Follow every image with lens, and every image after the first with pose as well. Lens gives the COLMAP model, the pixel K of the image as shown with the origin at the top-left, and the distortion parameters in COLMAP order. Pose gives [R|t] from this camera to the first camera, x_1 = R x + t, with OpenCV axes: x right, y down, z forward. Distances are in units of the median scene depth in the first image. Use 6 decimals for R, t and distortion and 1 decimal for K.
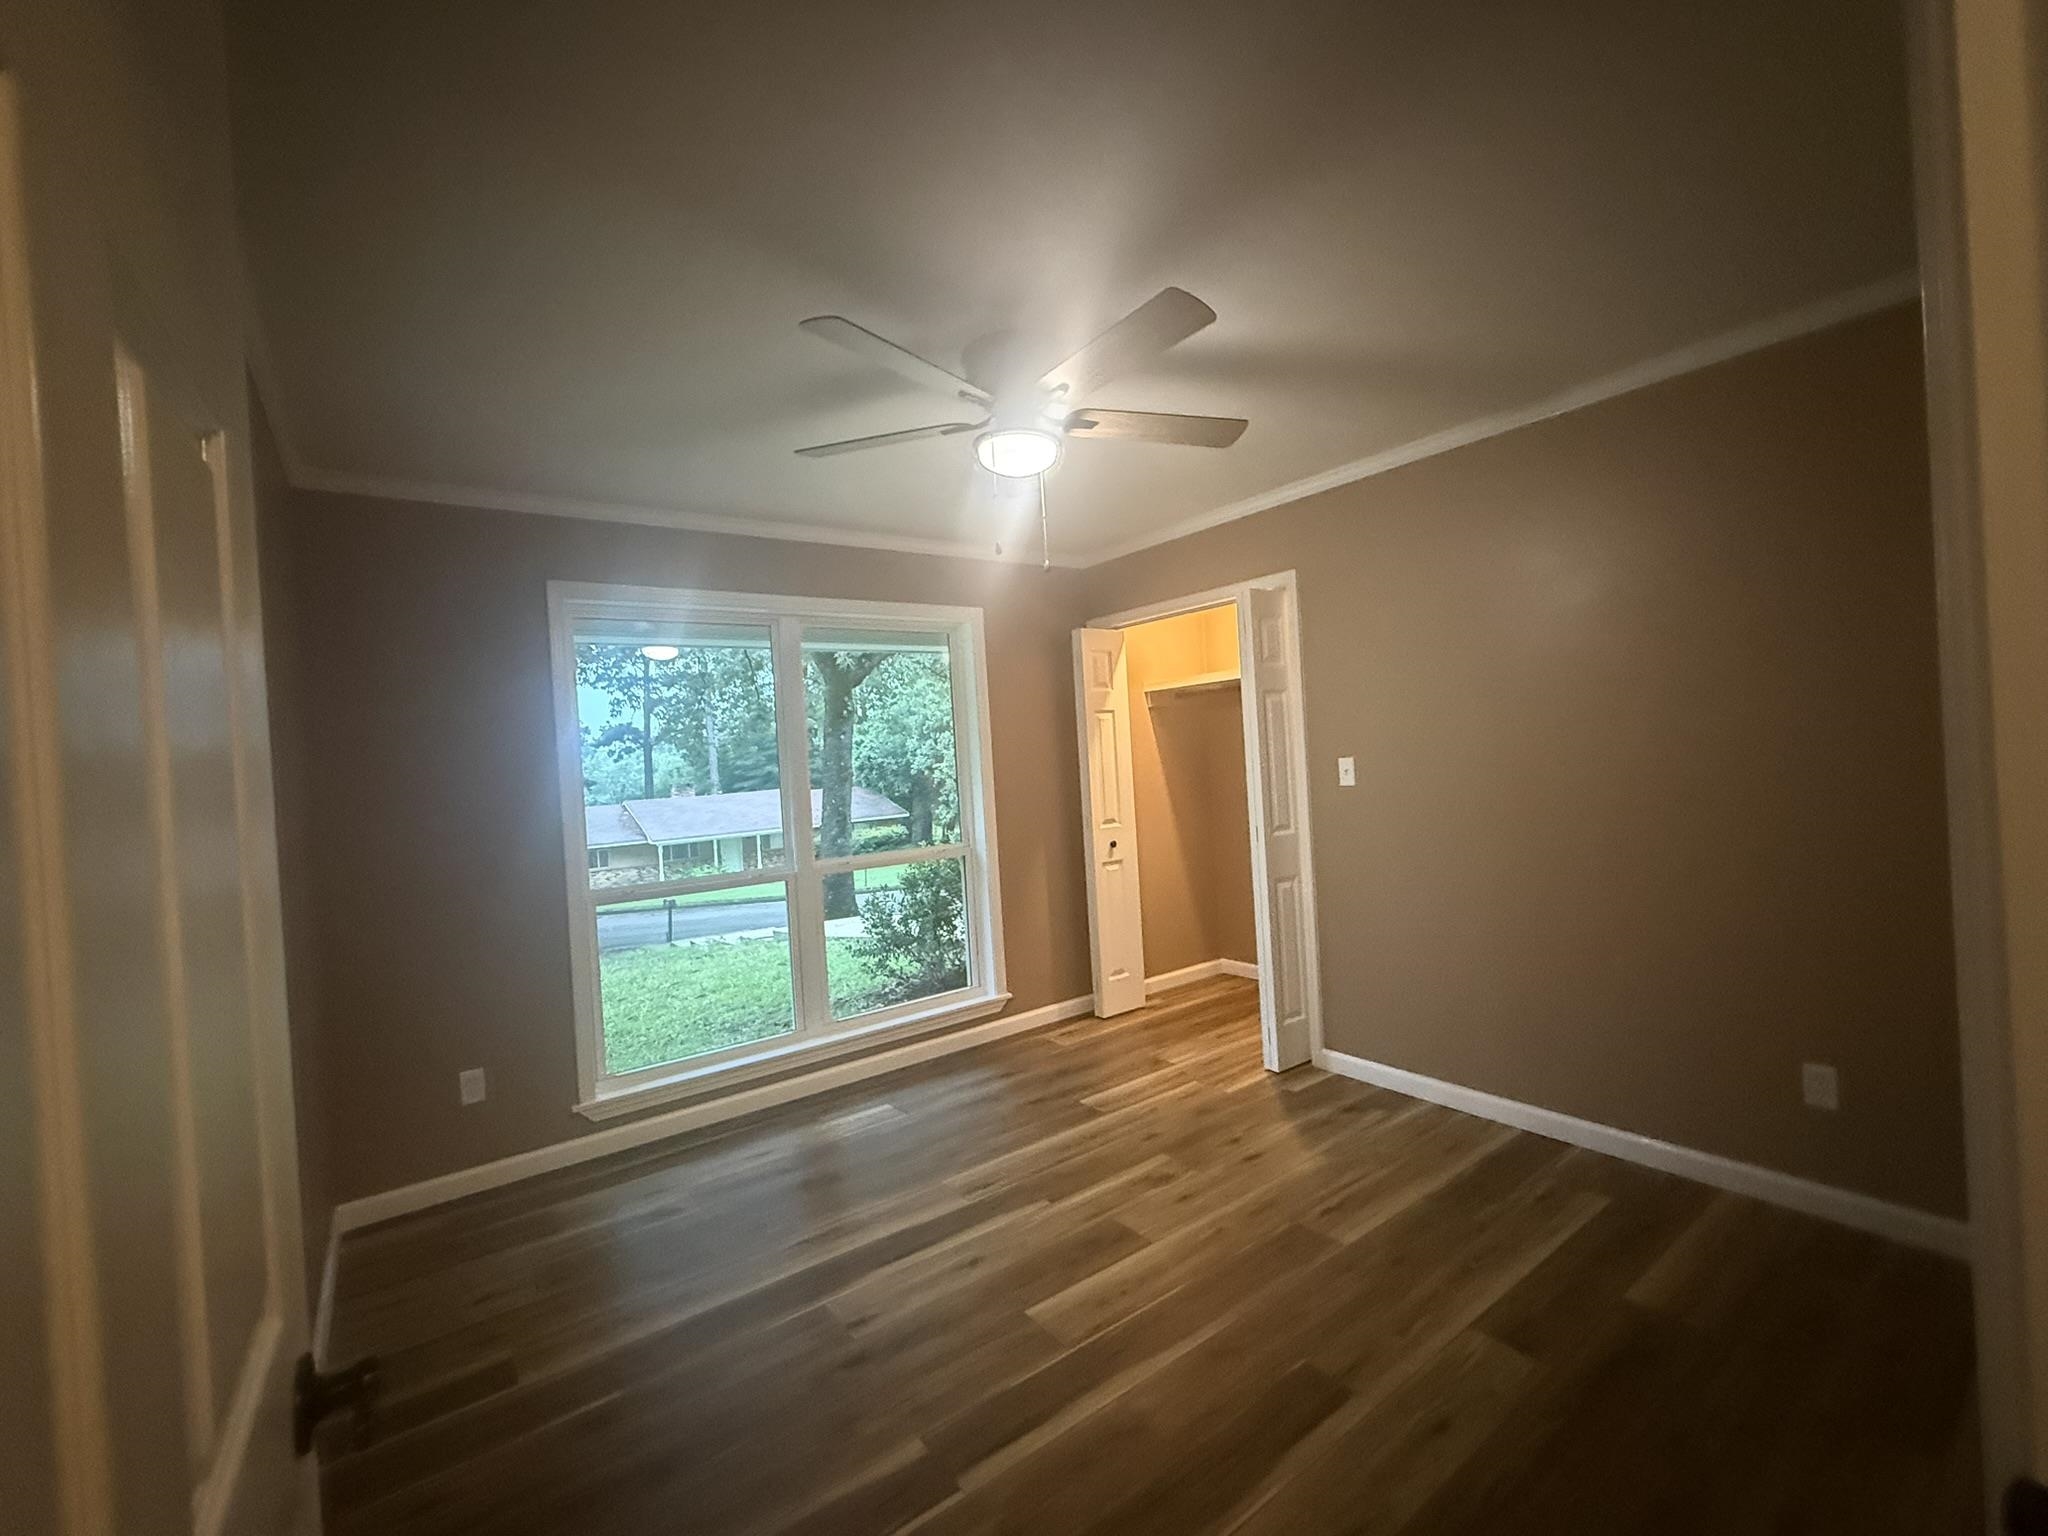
lens RADIAL K [[830.3, 0, 1032.5], [0, 830.3, 768.0], [0, 0, 1]] dist [-0.002477, -0.000392]
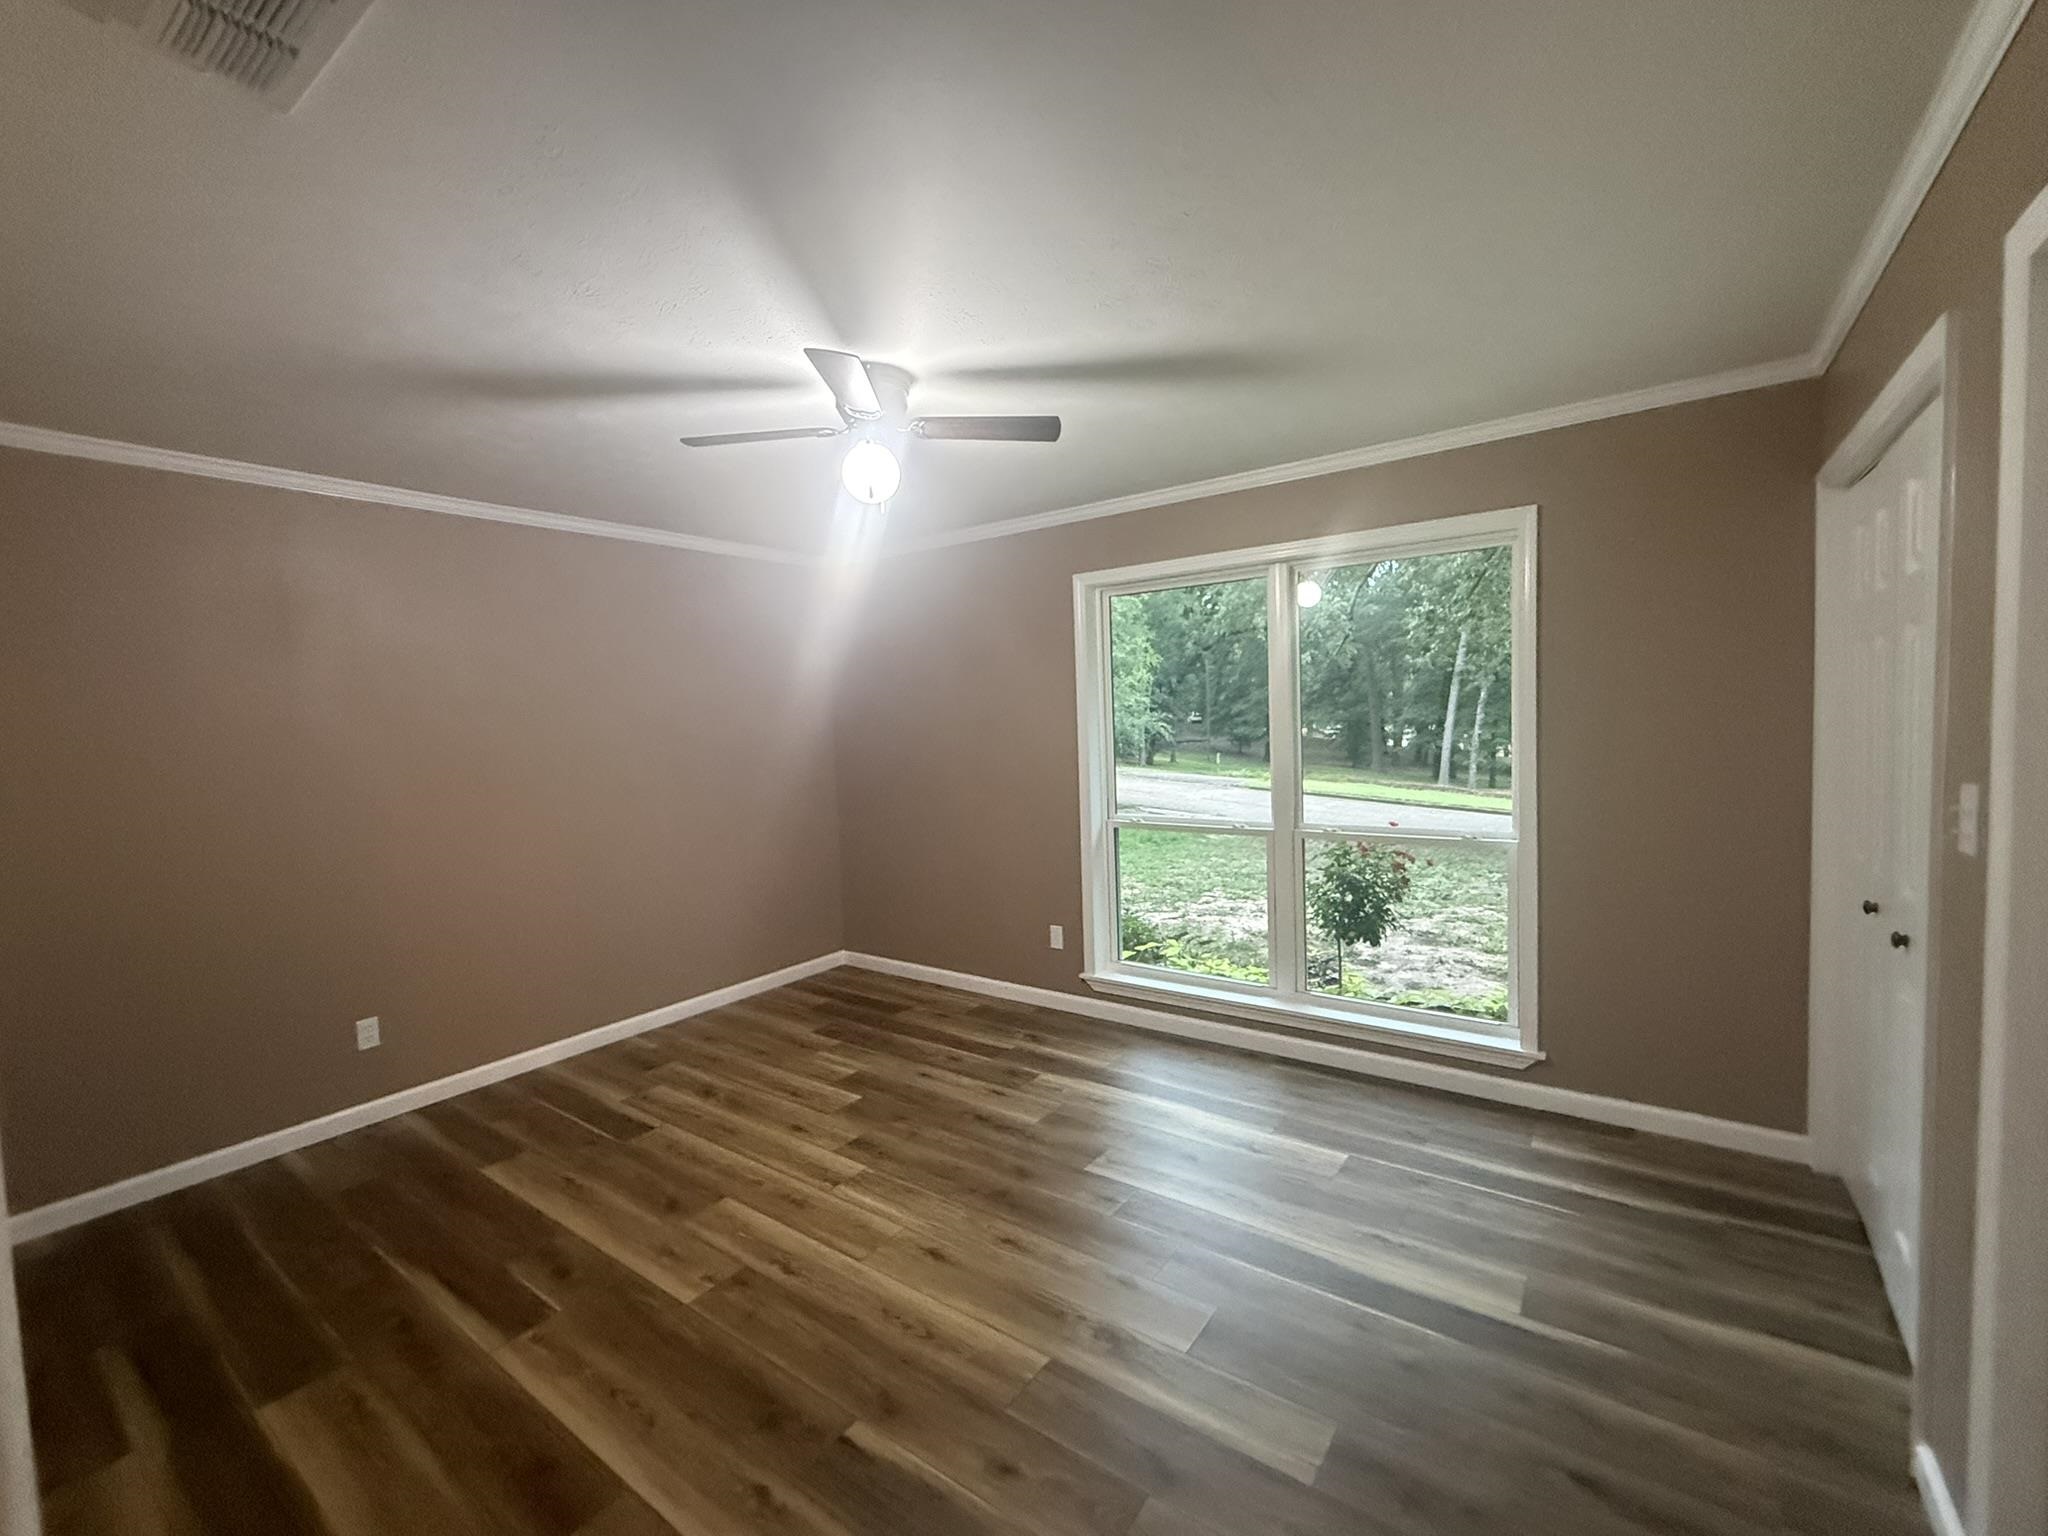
lens RADIAL K [[857.4, 0, 1023.4], [0, 857.4, 764.8], [0, 0, 1]] dist [-0.000622, 0.000002]
pose [[0.315991, 0.094480, -0.944046, 0.575062], [-0.012254, 0.995353, 0.095513, -0.039262], [0.948683, -0.018613, 0.315680, 0.424019]]
